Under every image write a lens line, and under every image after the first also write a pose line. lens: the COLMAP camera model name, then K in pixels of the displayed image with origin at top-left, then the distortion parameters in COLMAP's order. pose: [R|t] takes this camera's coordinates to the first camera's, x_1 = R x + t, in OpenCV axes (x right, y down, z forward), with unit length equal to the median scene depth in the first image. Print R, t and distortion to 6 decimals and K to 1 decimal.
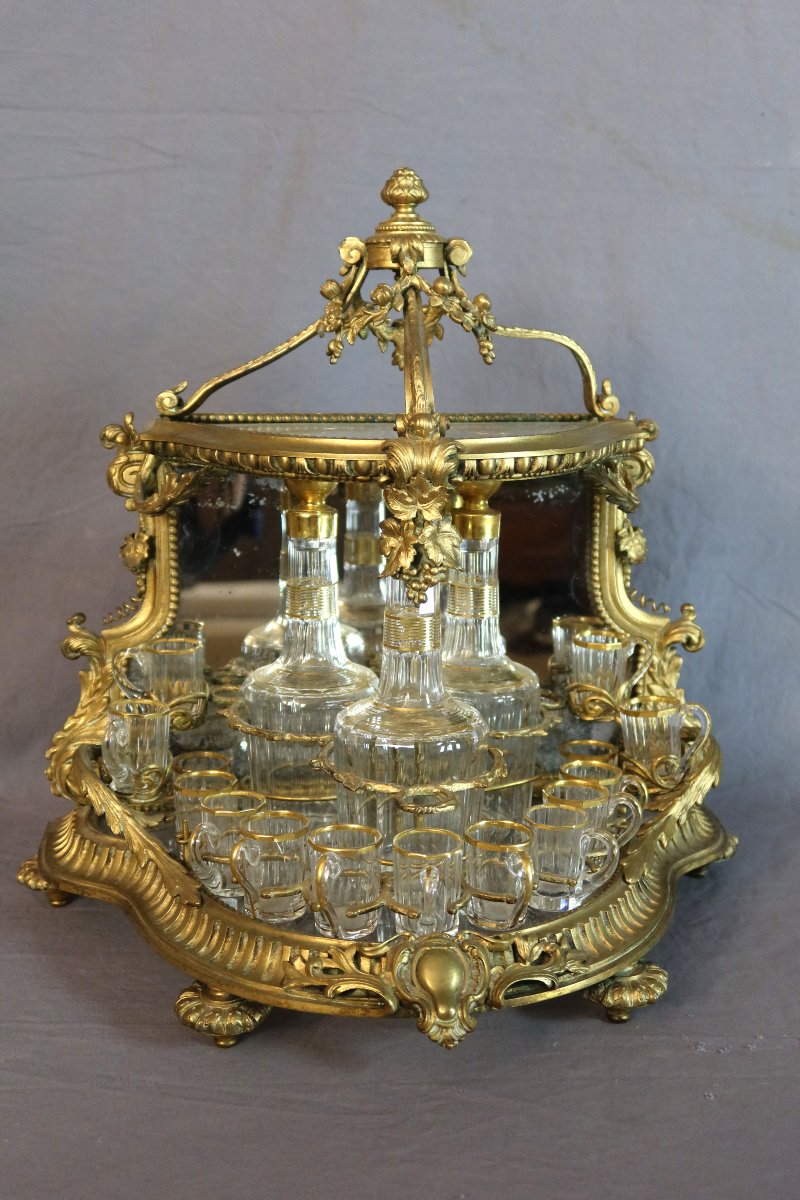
lens RADIAL K [[1280.6, 0, 400.0], [0, 1280.6, 600.0], [0, 0, 1]] dist [-0.002021, -0.022458]
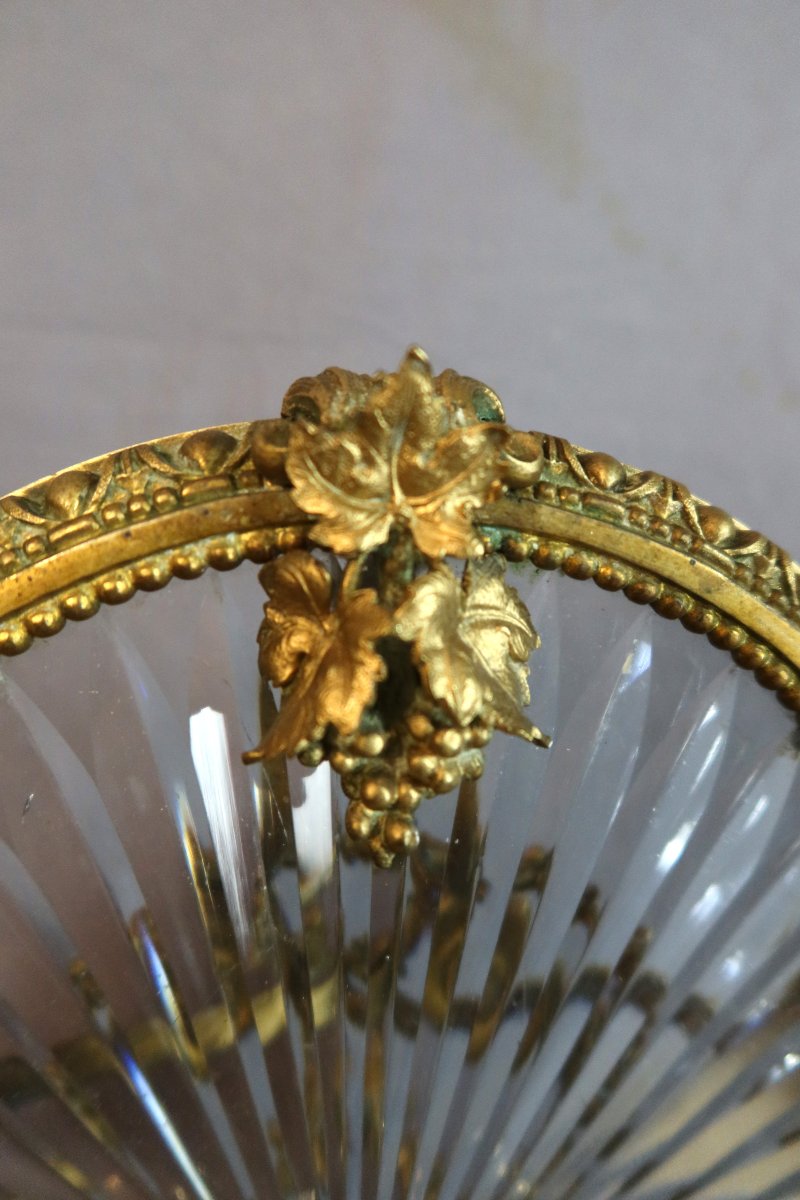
lens RADIAL K [[796.7, 0, 400.0], [0, 796.7, 600.0], [0, 0, 1]] dist [-0.017841, -0.000615]
pose [[0.998889, 0.029809, 0.036512, 0.009096], [-0.024080, 0.988639, -0.148366, -0.027395], [-0.040519, 0.147322, 0.988258, 0.825995]]
